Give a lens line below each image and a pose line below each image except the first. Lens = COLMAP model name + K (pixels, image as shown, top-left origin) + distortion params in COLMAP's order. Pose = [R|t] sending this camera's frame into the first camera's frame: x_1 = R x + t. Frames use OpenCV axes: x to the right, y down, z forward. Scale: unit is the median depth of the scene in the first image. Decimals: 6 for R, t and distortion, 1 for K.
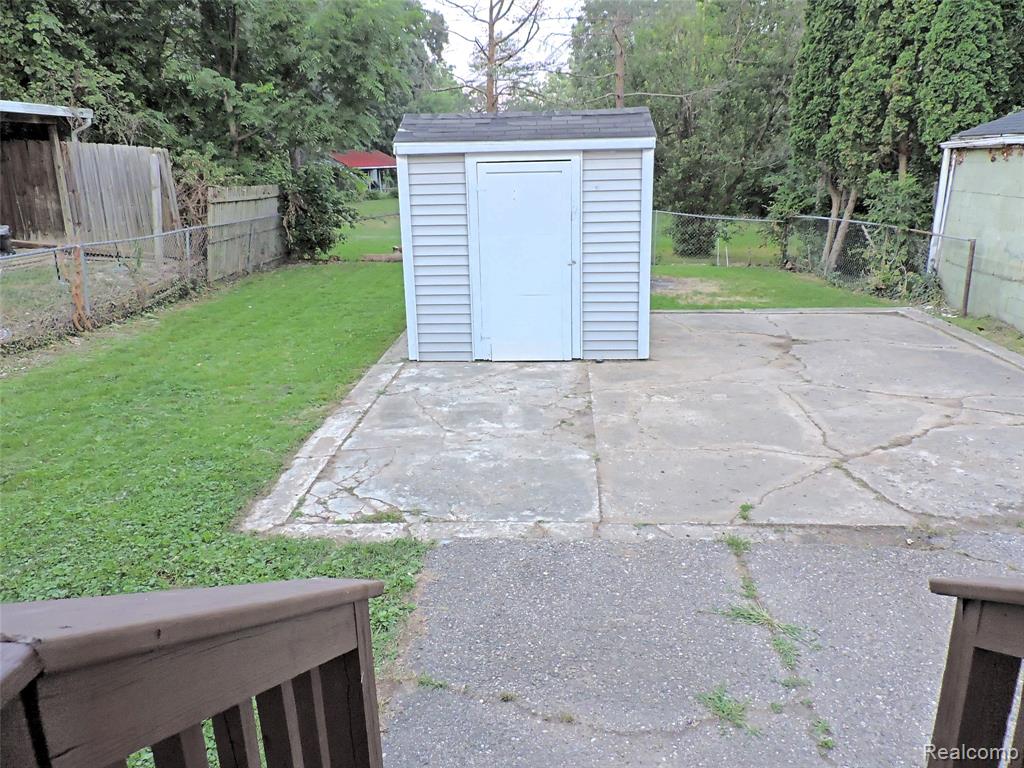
lens RADIAL K [[743.4, 0, 512.0], [0, 743.4, 384.0], [0, 0, 1]] dist [-0.013518, -0.002736]
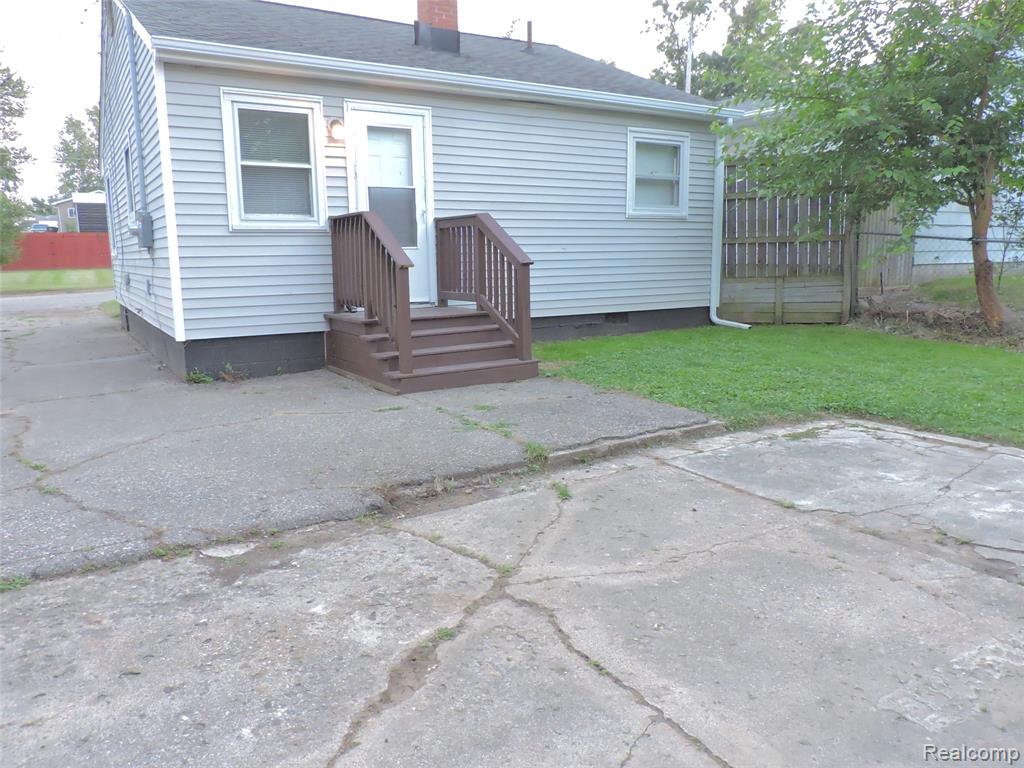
lens RADIAL K [[743.4, 0, 512.0], [0, 743.4, 384.0], [0, 0, 1]] dist [-0.013518, -0.002736]
pose [[-0.824426, 0.131933, -0.550377, 0.713891], [-0.133157, 0.899939, 0.415186, -0.271134], [0.550082, 0.415577, -0.724365, 1.312884]]
